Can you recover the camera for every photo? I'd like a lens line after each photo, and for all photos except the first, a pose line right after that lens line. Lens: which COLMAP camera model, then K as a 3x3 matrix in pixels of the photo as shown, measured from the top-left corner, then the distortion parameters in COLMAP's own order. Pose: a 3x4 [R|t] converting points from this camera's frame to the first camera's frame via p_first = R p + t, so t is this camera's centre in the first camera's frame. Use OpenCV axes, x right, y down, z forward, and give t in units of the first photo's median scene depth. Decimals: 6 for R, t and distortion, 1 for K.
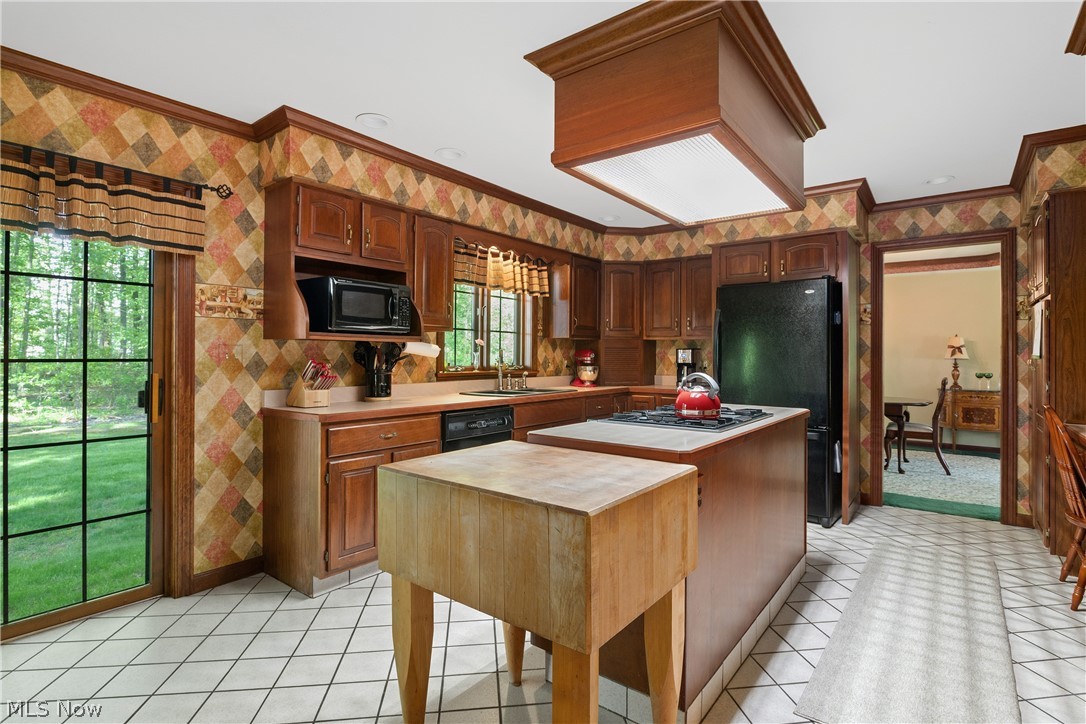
lens RADIAL K [[537.8, 0, 540.1], [0, 537.8, 353.8], [0, 0, 1]] dist [-0.014399, -0.000913]
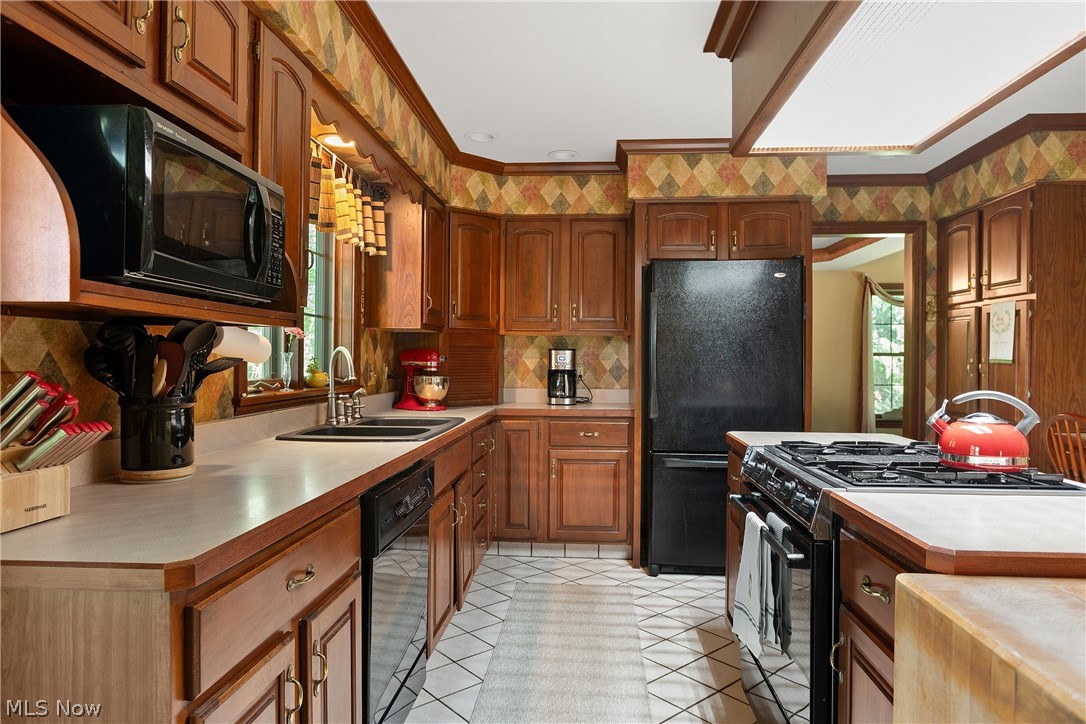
lens RADIAL K [[668.0, 0, 539.8], [0, 668.0, 358.6], [0, 0, 1]] dist [-0.018125, 0.000049]
pose [[0.832718, 0.001354, 0.553696, -0.275996], [-0.003853, 0.999987, 0.003350, 0.000170], [-0.553685, -0.004923, 0.832712, 0.370454]]
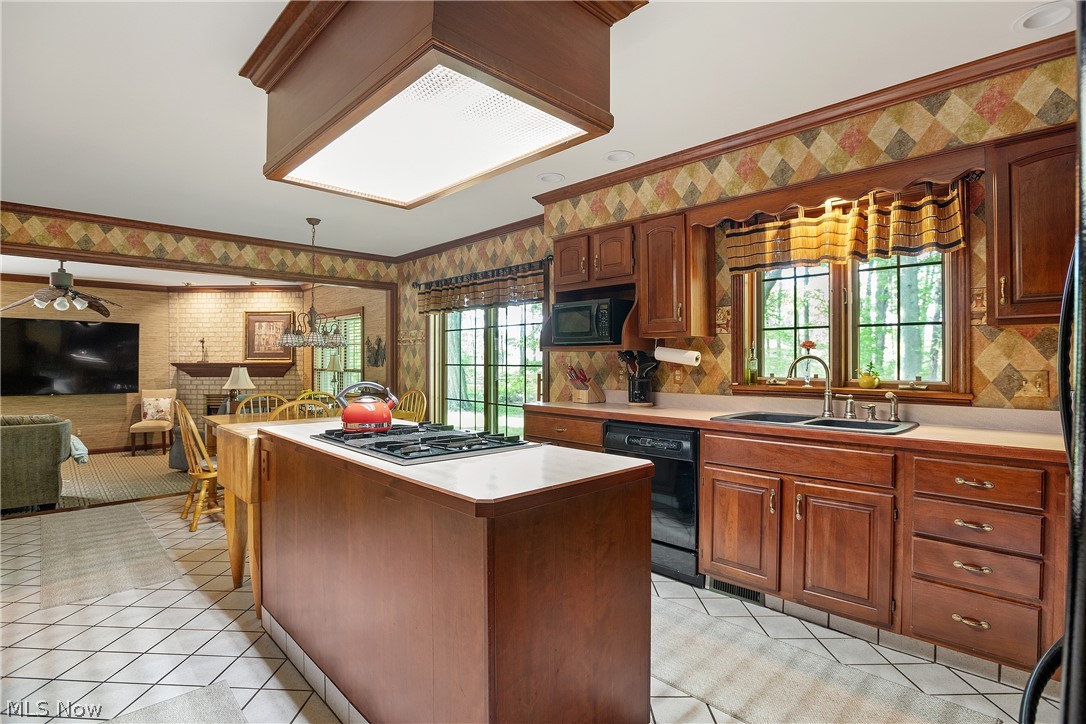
lens RADIAL K [[528.9, 0, 540.8], [0, 528.9, 366.4], [0, 0, 1]] dist [-0.026373, 0.000167]
pose [[-0.135157, 0.004209, -0.990815, 0.630863], [-0.001795, 0.999988, 0.004493, 0.003730], [0.990823, 0.002385, -0.135147, 0.778106]]
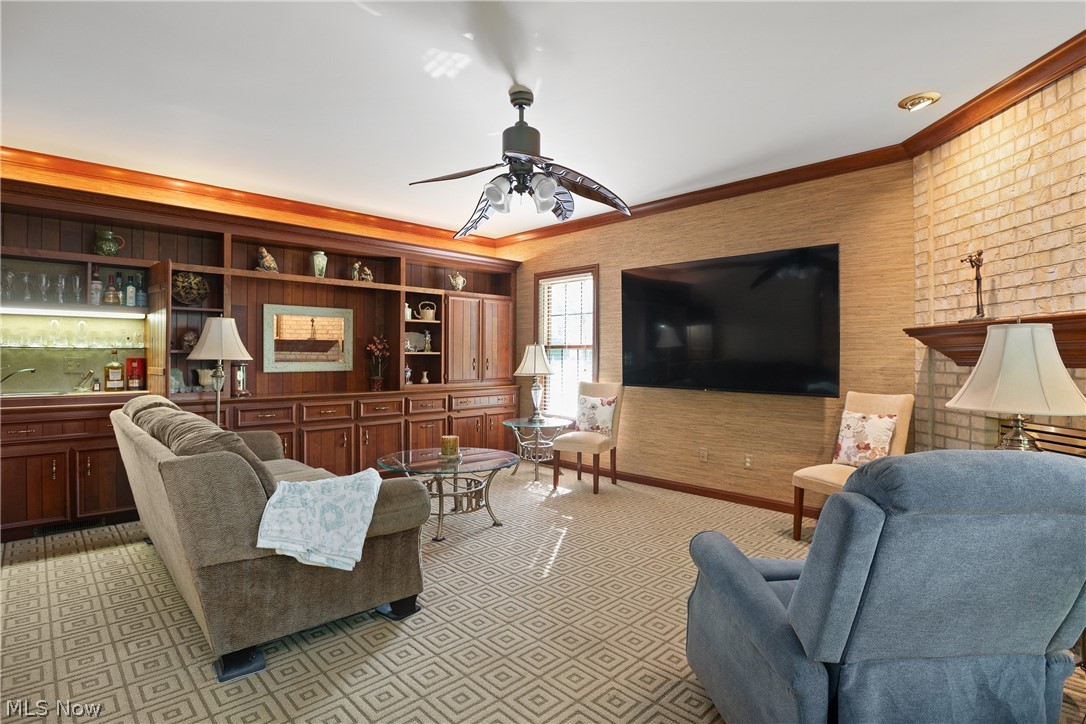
lens RADIAL K [[528.9, 0, 546.8], [0, 528.9, 360.1], [0, 0, 1]] dist [-0.026373, 0.000167]
pose [[-0.991371, -0.003194, 0.131047, -0.716892], [-0.002450, 0.999980, 0.005838, 0.045501], [-0.131063, 0.005467, -0.991359, -0.031111]]
